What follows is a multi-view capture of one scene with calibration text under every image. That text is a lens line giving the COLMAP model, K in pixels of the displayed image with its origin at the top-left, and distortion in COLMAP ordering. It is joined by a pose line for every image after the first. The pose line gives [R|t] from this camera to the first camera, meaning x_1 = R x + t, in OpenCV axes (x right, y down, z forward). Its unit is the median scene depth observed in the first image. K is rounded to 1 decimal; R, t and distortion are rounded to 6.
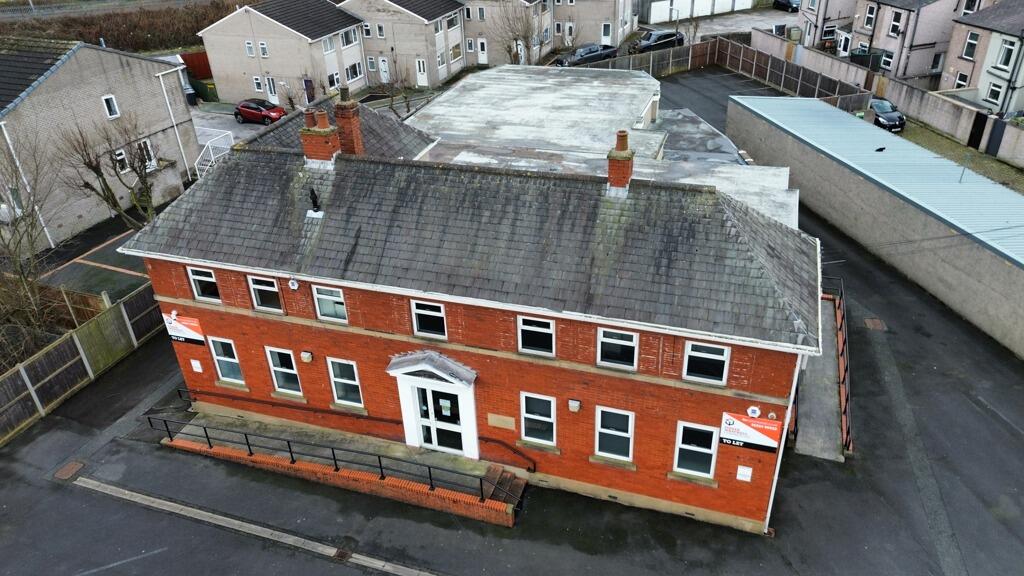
lens RADIAL K [[720.2, 0, 508.1], [0, 720.2, 287.1], [0, 0, 1]] dist [0.075791, -0.075116]
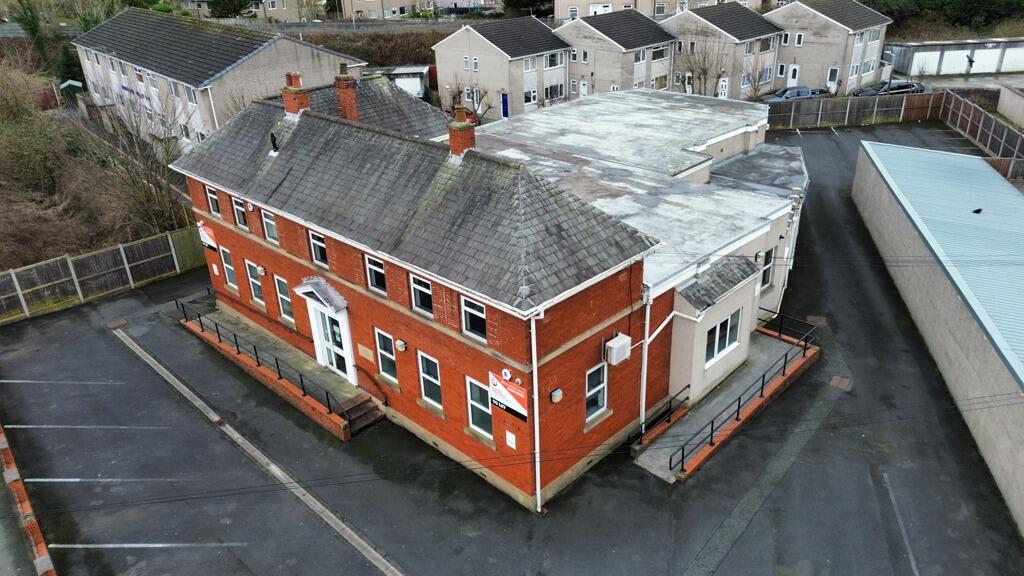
lens RADIAL K [[731.7, 0, 507.5], [0, 731.7, 286.1], [0, 0, 1]] dist [0.077756, -0.079411]
pose [[0.900204, 0.194870, -0.389433, 0.592768], [-0.218807, 0.975609, -0.017600, 0.051992], [0.376505, 0.101054, 0.920887, 0.004128]]
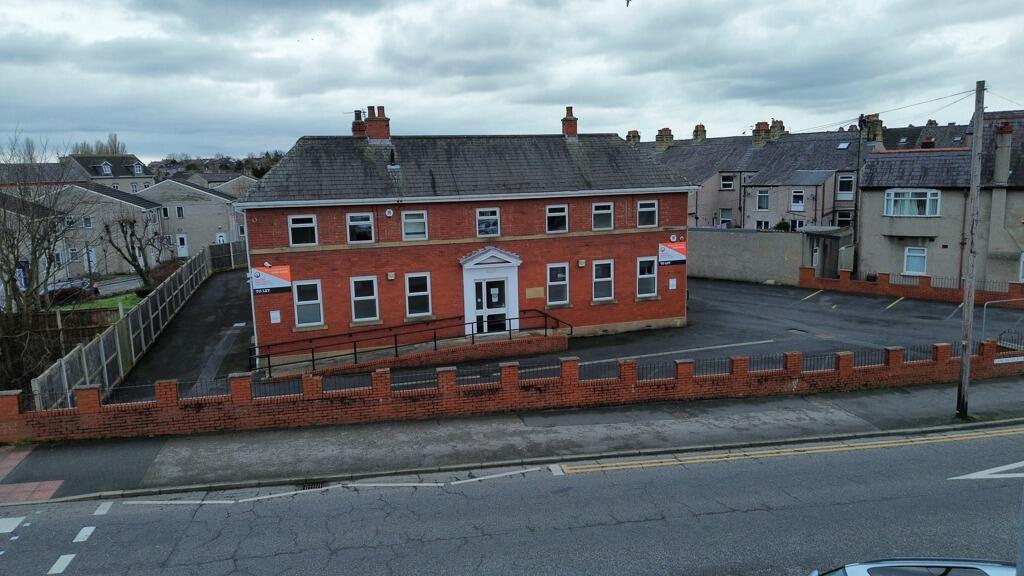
lens RADIAL K [[720.2, 0, 508.1], [0, 720.2, 287.1], [0, 0, 1]] dist [0.075791, -0.075116]
pose [[0.806363, -0.079321, 0.586078, -0.880609], [0.296170, 0.911915, -0.284068, 0.553466], [-0.511921, 0.402641, 0.758827, -0.102970]]
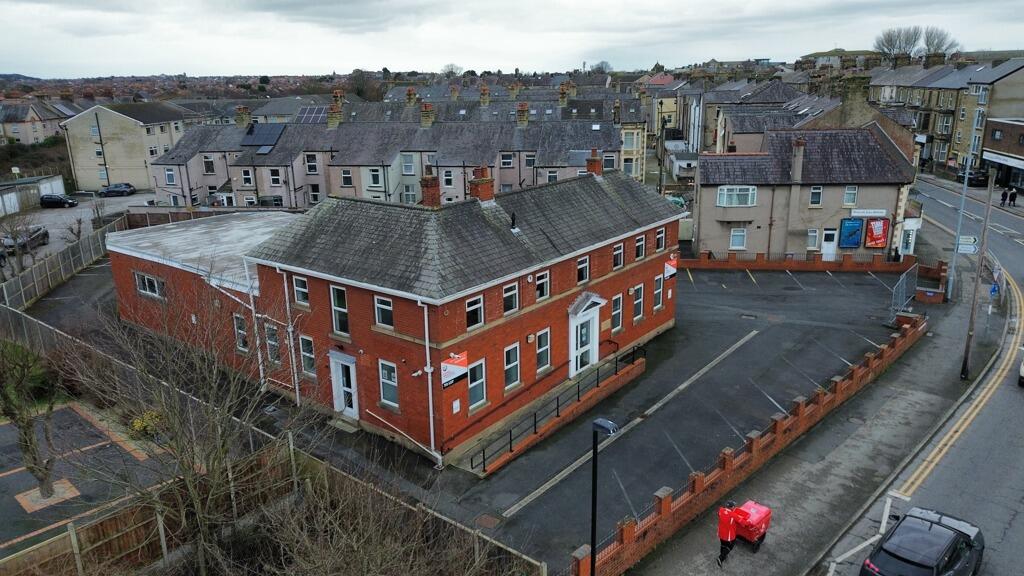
lens RADIAL K [[720.2, 0, 508.1], [0, 720.2, 287.1], [0, 0, 1]] dist [0.075791, -0.075116]
pose [[0.336720, -0.231273, 0.912761, -1.491201], [0.484715, 0.873637, 0.042547, -0.064873], [-0.807261, 0.428103, 0.406273, 0.449400]]
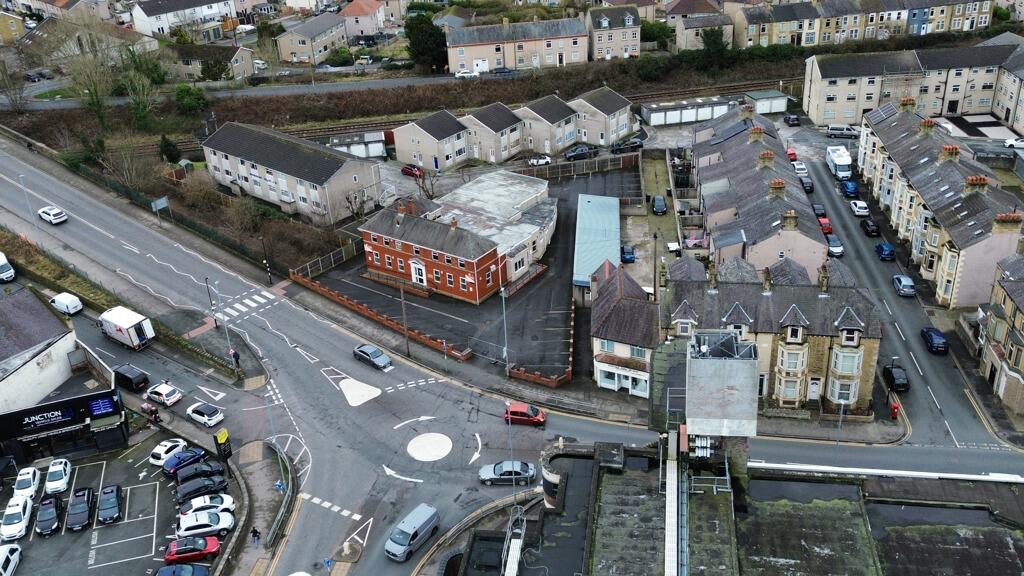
lens RADIAL K [[950.7, 0, 512.0], [0, 950.7, 288.0], [0, 0, 1]] dist [0.136769, -0.219107]
pose [[0.955773, 0.130883, -0.263376, 1.938938], [-0.137383, 0.990498, -0.006334, 0.215829], [0.260044, 0.042238, 0.964672, -4.336990]]
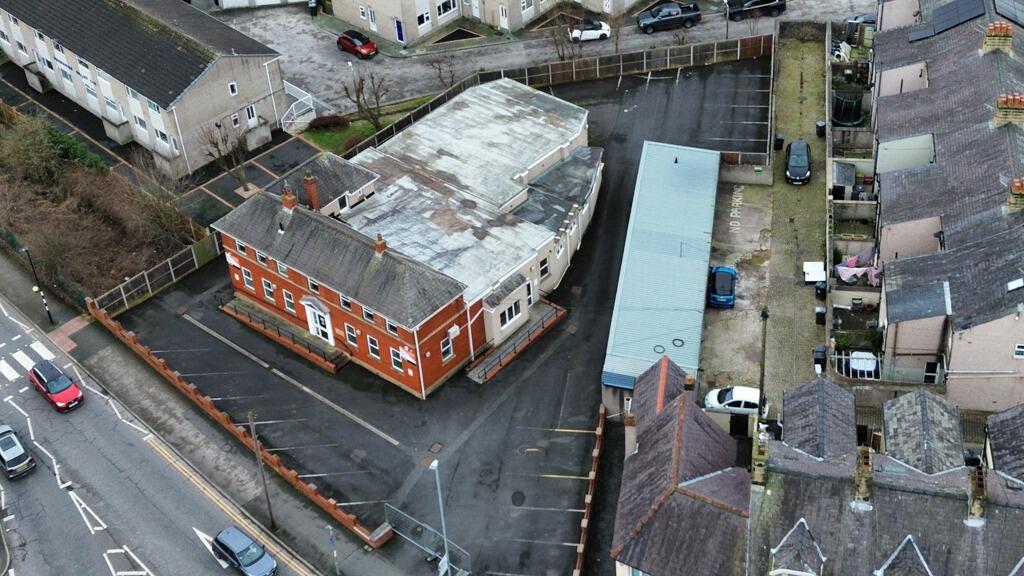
lens RADIAL K [[1425.0, 0, 512.0], [0, 1425.0, 288.0], [0, 0, 1]] dist [0.106241, -0.140621]
pose [[0.928883, 0.217045, -0.300115, 1.795617], [-0.166827, 0.968632, 0.184174, -0.865465], [0.330675, -0.121008, 0.935955, -3.020610]]
